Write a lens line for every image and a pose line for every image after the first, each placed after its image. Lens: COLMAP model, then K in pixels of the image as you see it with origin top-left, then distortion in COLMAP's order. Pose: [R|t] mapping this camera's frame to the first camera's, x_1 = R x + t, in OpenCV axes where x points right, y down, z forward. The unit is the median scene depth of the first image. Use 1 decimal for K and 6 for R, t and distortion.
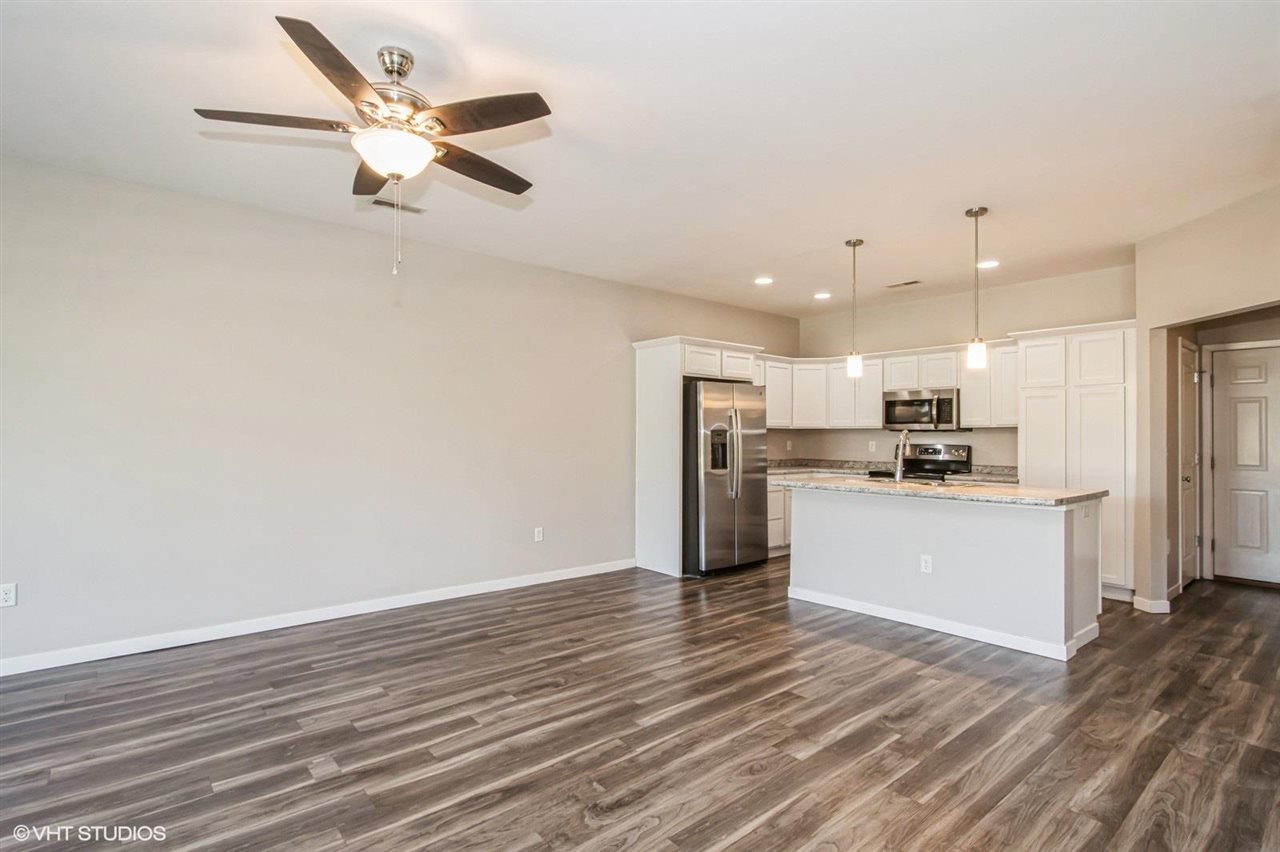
lens RADIAL K [[621.3, 0, 647.5], [0, 621.3, 438.7], [0, 0, 1]] dist [0.011232, 0.000185]
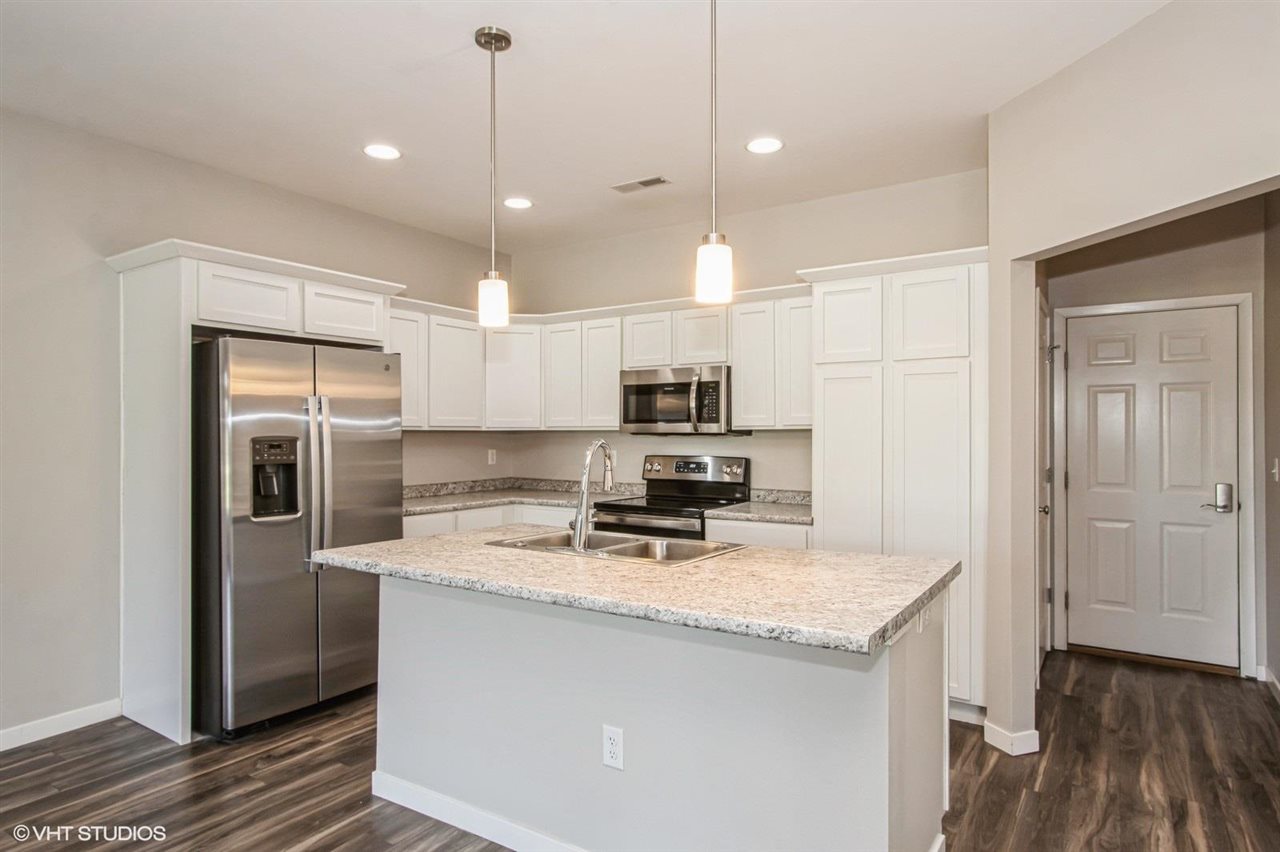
lens RADIAL K [[714.7, 0, 631.1], [0, 714.7, 451.6], [0, 0, 1]] dist [-0.001529, 0.001210]
pose [[0.965783, -0.011829, 0.259081, 0.251929], [0.006062, 0.999716, 0.023049, -0.014550], [-0.259280, -0.020690, 0.965581, 0.390214]]
